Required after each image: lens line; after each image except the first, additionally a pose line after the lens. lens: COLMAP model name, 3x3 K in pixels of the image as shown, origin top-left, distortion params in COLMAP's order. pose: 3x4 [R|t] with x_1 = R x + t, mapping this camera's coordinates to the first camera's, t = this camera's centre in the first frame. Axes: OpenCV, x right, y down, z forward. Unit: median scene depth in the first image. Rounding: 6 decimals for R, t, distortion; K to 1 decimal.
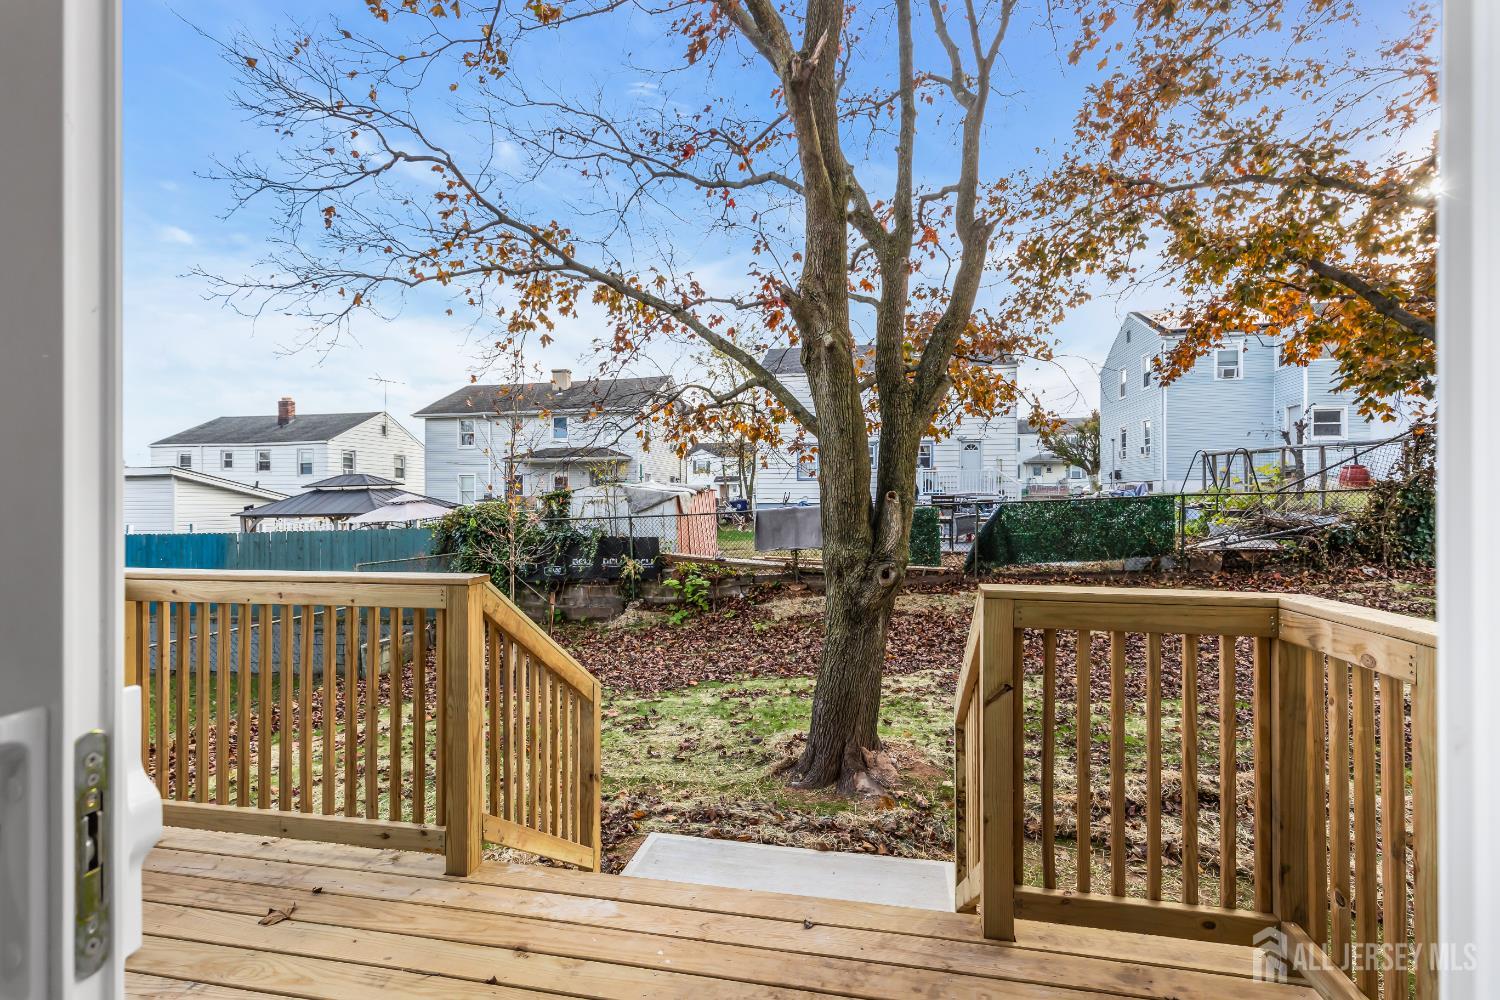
lens RADIAL K [[671.4, 0, 757.1], [0, 671.4, 497.7], [0, 0, 1]] dist [0.008052, -0.000018]
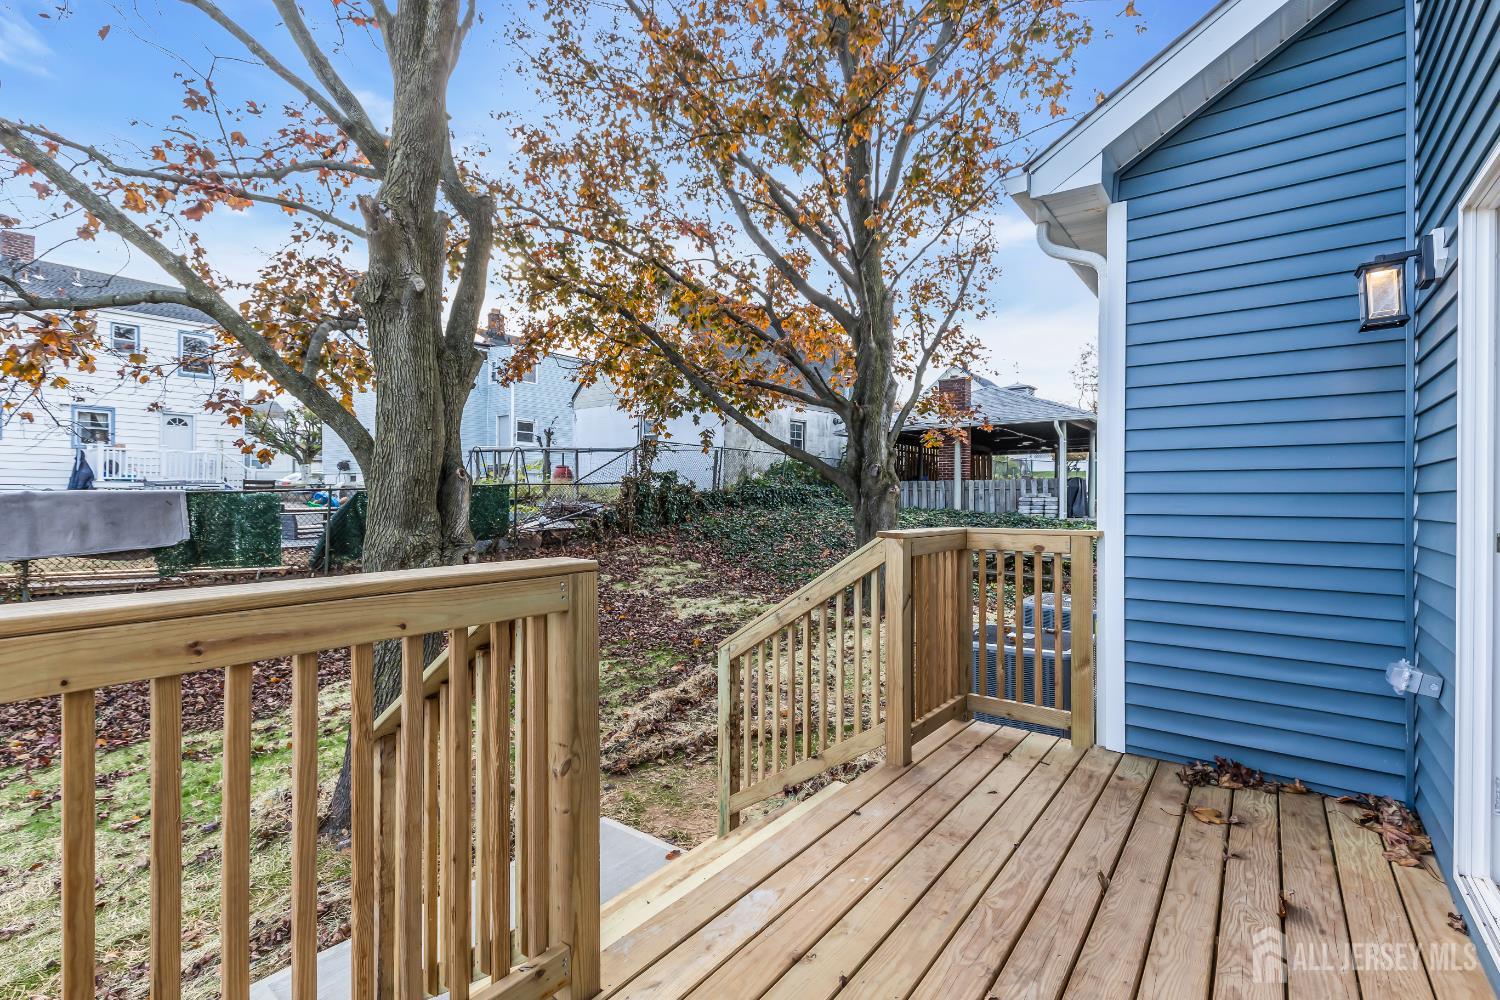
lens RADIAL K [[671.4, 0, 742.7], [0, 671.4, 501.1], [0, 0, 1]] dist [0.008052, -0.000018]
pose [[0.450346, -0.002195, 0.892851, -0.209334], [-0.010476, 0.999915, 0.007743, 0.010732], [-0.892792, -0.012841, 0.450285, 0.119884]]
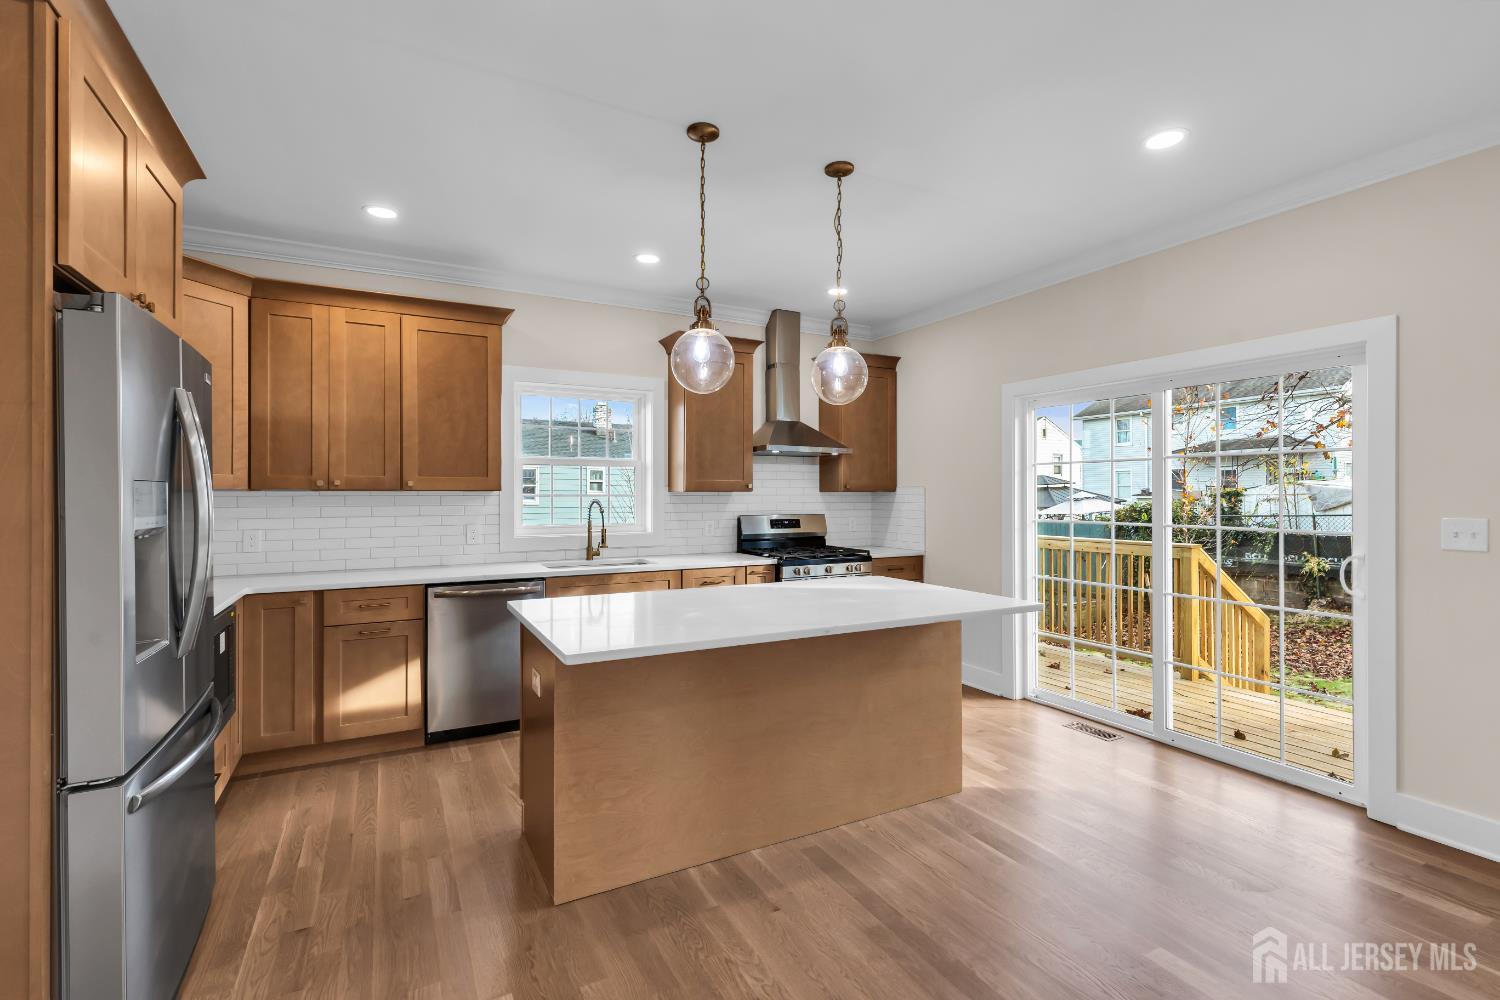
lens RADIAL K [[680.1, 0, 756.2], [0, 680.1, 495.6], [0, 0, 1]] dist [0.008459, -0.001037]
pose [[0.631255, -0.001517, -0.775574, 0.084269], [0.008477, 0.999952, 0.004944, -0.013723], [0.775529, -0.009696, 0.631237, -0.316049]]
